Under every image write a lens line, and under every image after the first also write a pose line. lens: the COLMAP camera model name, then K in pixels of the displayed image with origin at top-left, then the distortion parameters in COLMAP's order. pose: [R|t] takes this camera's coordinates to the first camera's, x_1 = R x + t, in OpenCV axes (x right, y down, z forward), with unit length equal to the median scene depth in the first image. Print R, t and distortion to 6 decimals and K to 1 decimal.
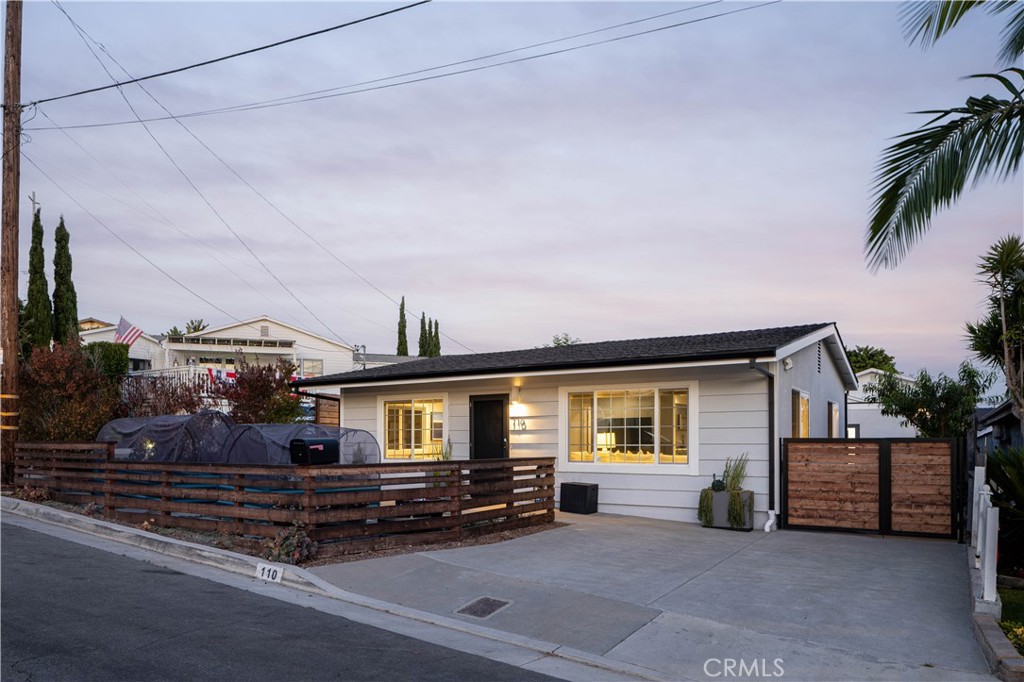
lens RADIAL K [[692.0, 0, 519.1], [0, 692.0, 322.2], [0, 0, 1]] dist [-0.005204, -0.000592]
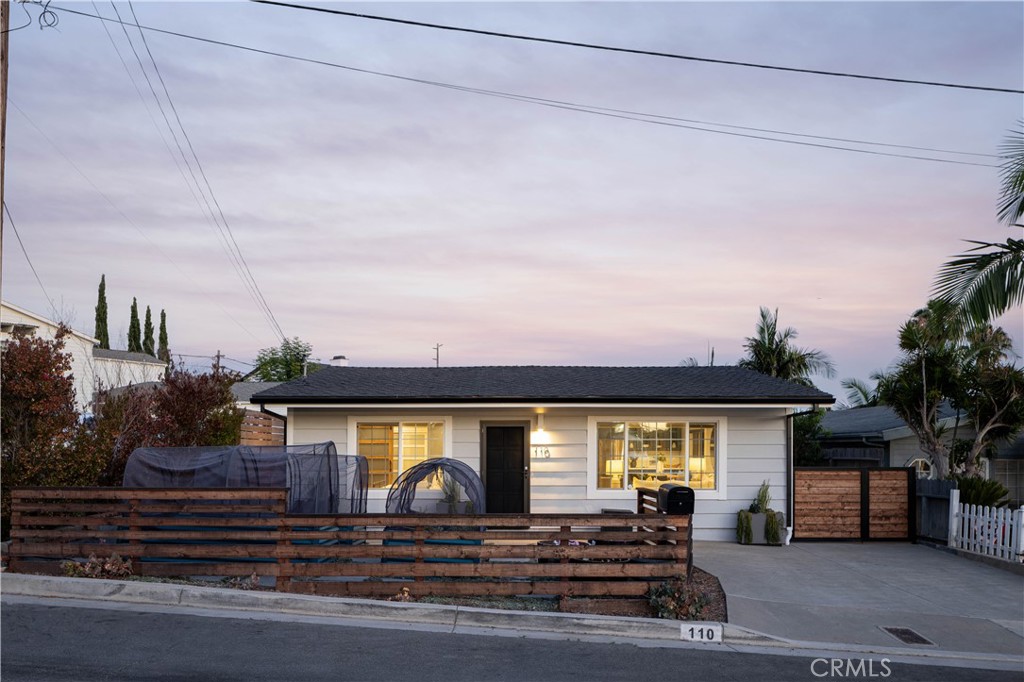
lens RADIAL K [[692.0, 0, 519.1], [0, 692.0, 322.2], [0, 0, 1]] dist [-0.005204, -0.000592]
pose [[0.846059, 0.096526, 0.524277, -0.728615], [-0.093096, 0.995111, -0.032977, -0.003568], [-0.524897, -0.020908, 0.850909, 0.221552]]
